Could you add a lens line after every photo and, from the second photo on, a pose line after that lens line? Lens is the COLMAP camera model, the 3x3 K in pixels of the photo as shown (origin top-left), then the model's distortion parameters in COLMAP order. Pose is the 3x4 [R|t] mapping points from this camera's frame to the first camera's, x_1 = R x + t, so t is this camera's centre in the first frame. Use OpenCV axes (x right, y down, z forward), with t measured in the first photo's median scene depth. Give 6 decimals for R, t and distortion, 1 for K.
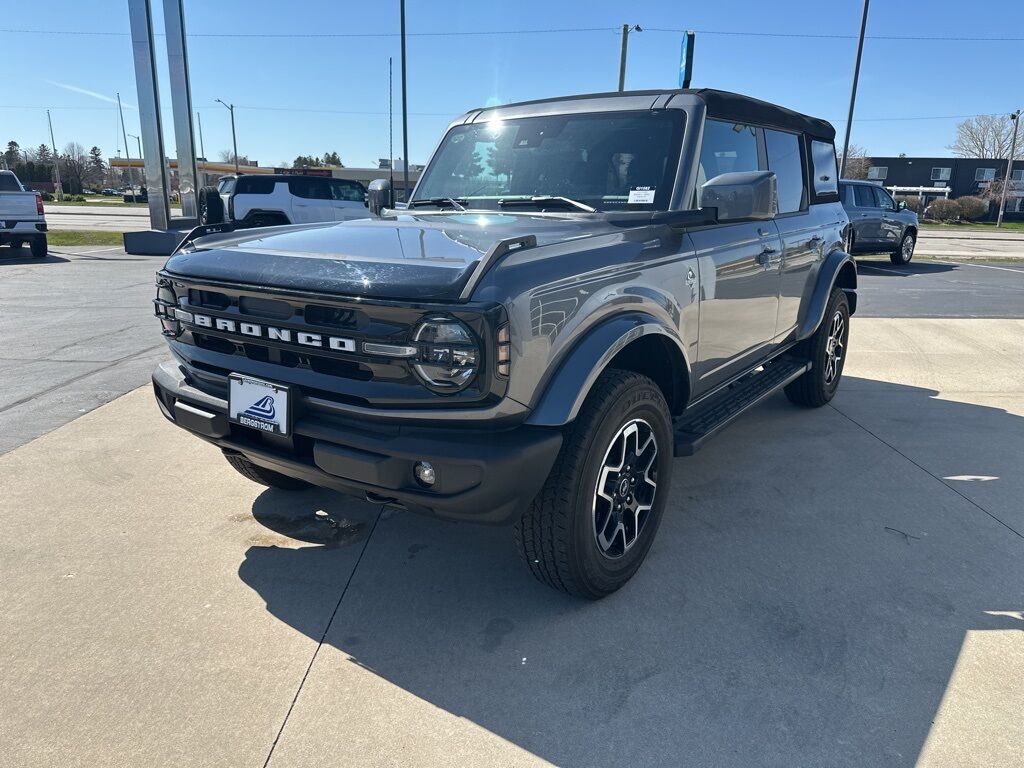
lens RADIAL K [[712.3, 0, 513.2], [0, 712.3, 376.8], [0, 0, 1]] dist [0.093092, -0.089861]
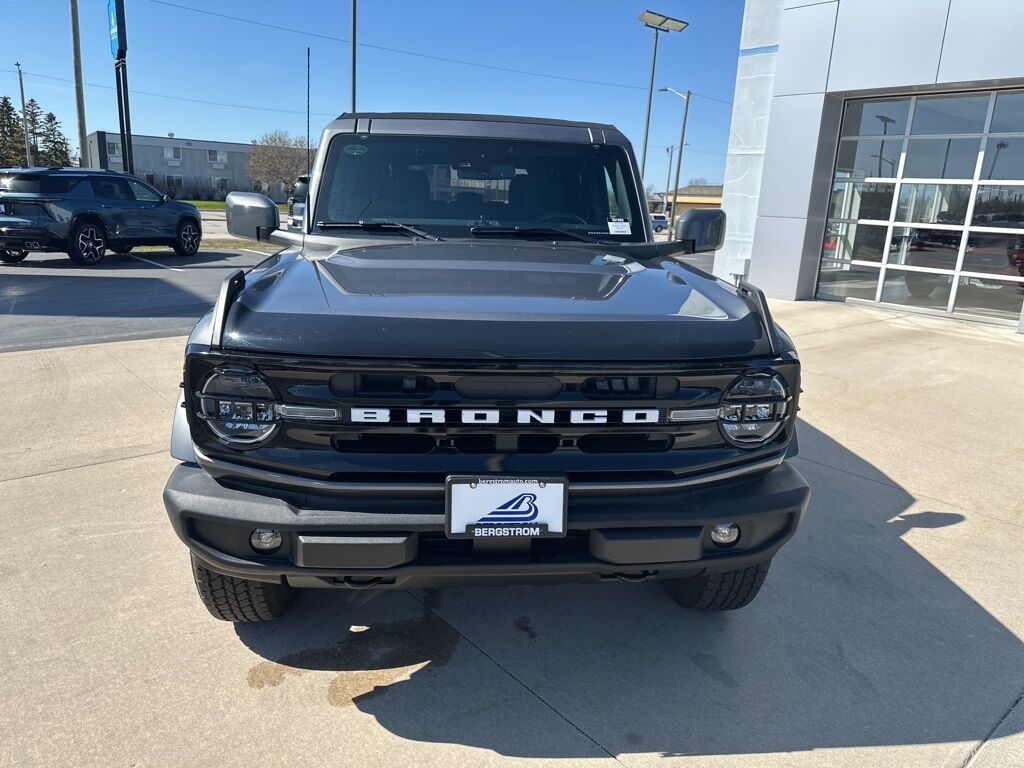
lens RADIAL K [[712.3, 0, 513.2], [0, 712.3, 376.8], [0, 0, 1]] dist [0.093092, -0.089861]
pose [[0.758761, -0.138420, 0.636492, -0.847505], [0.127451, 0.989821, 0.063327, -0.157255], [-0.638779, 0.033071, 0.768679, 0.380888]]
